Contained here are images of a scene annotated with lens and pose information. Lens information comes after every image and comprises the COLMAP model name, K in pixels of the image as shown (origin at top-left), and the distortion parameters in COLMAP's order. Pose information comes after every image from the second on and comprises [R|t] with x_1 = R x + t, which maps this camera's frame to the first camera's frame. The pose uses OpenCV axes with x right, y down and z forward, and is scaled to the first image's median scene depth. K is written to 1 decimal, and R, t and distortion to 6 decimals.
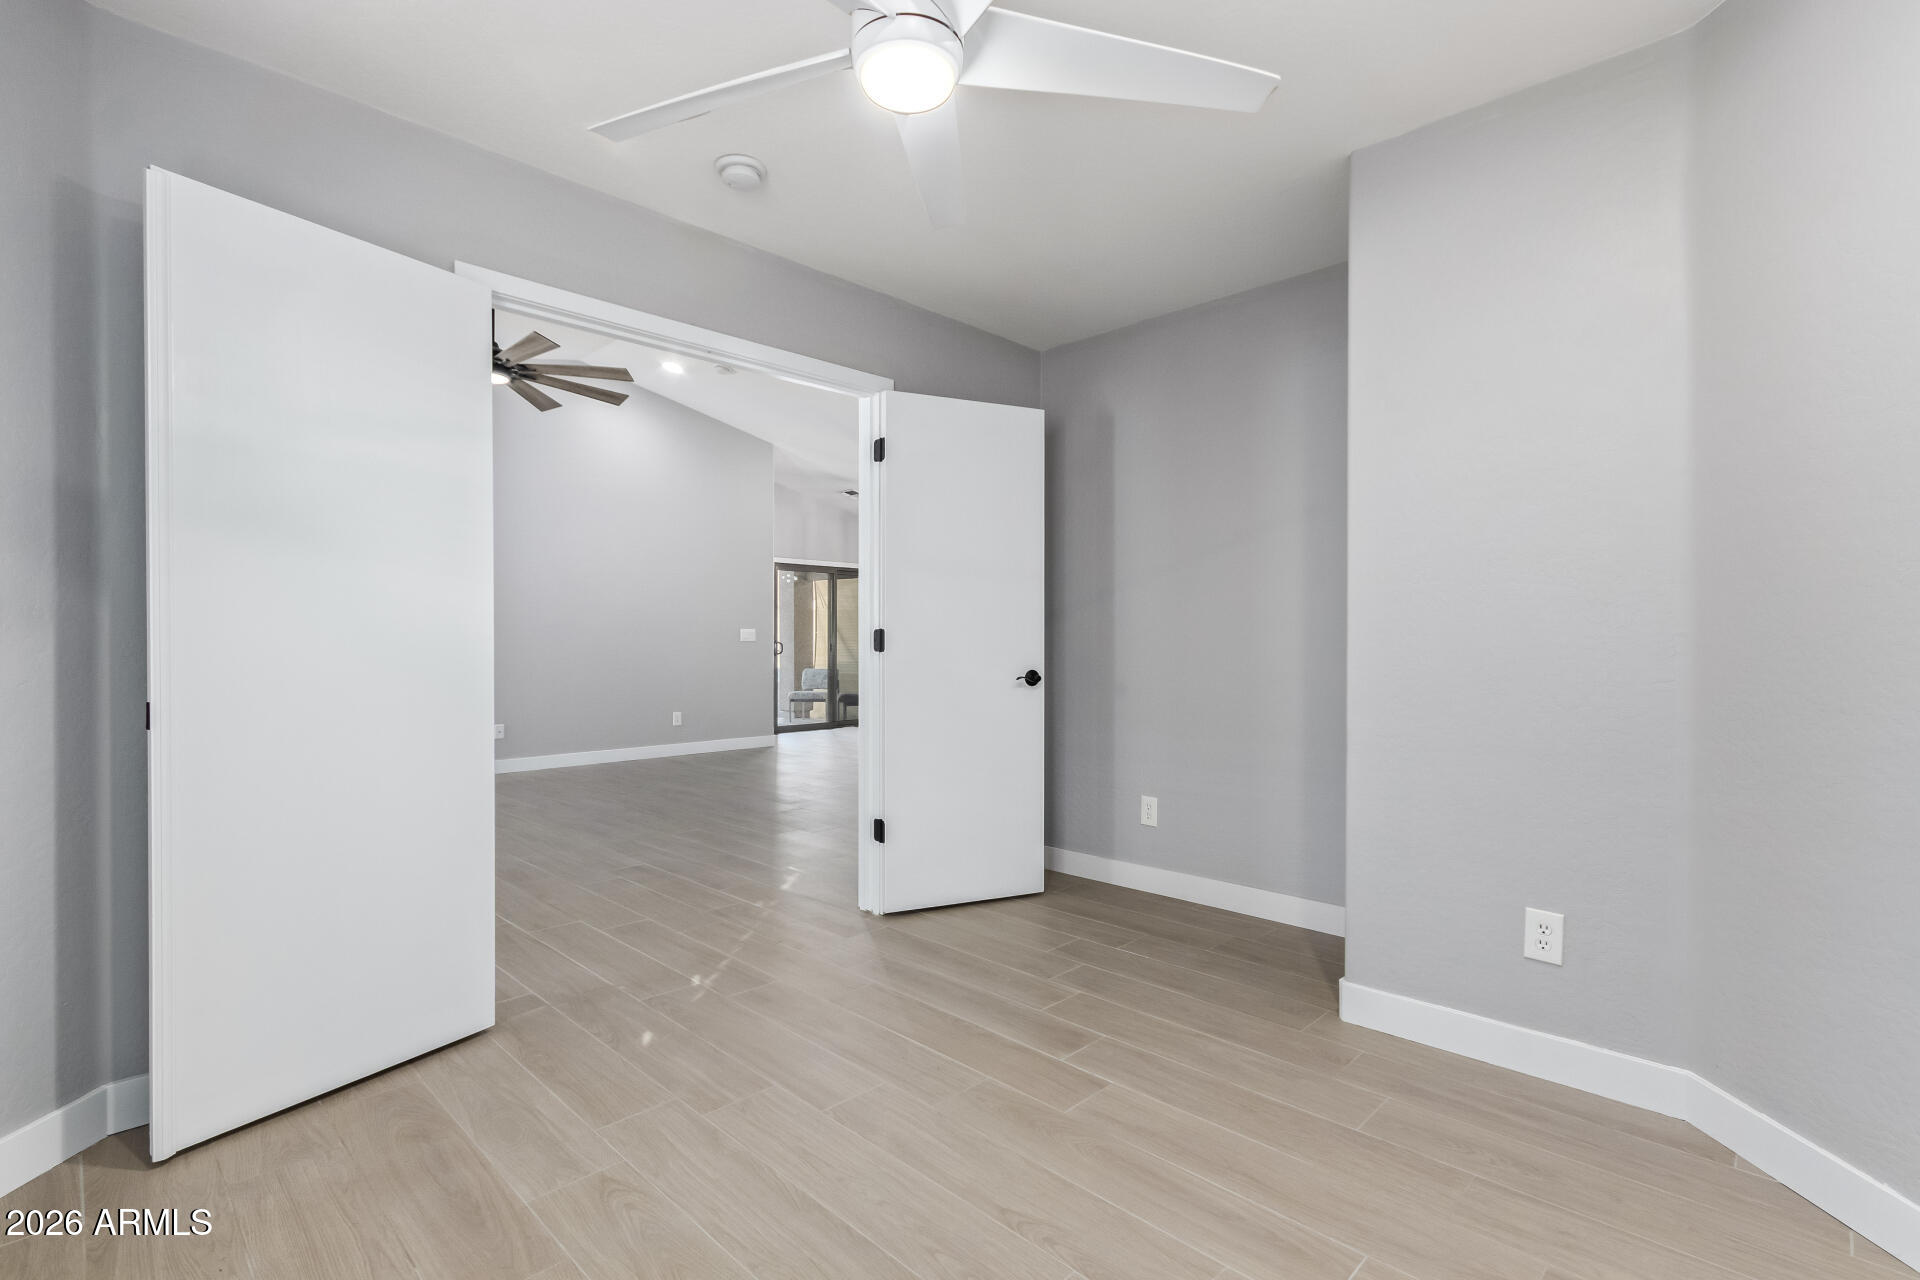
lens RADIAL K [[893.5, 0, 960.1], [0, 893.5, 642.6], [0, 0, 1]] dist [0.003651, 0.001254]
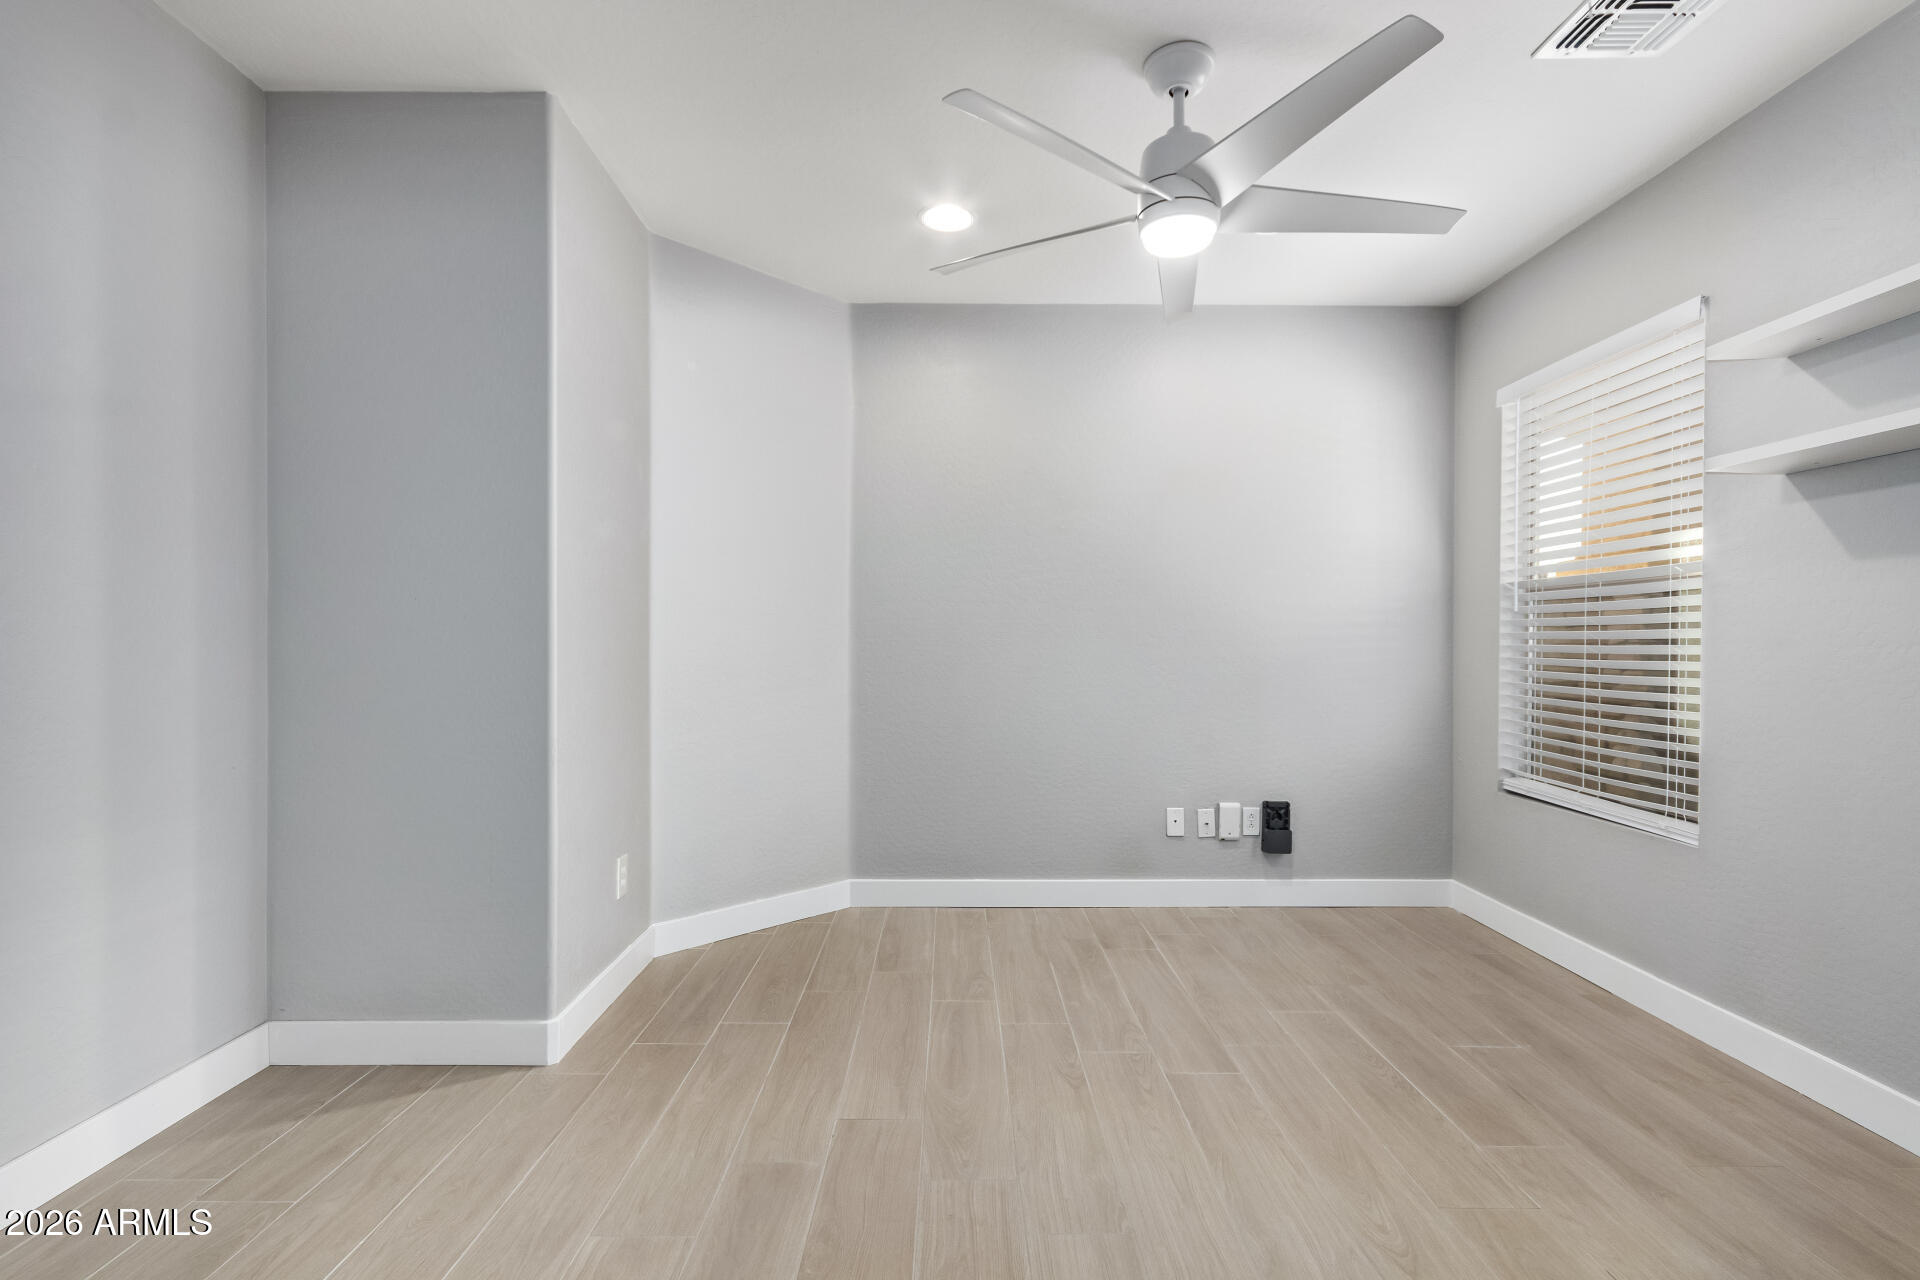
lens RADIAL K [[893.5, 0, 959.9], [0, 893.5, 642.0], [0, 0, 1]] dist [0.003651, 0.001254]
pose [[-0.707453, 0.000673, 0.706760, -0.685044], [-0.000336, 0.999999, -0.001289, 0.003504], [-0.706761, -0.001149, -0.707452, 1.883951]]
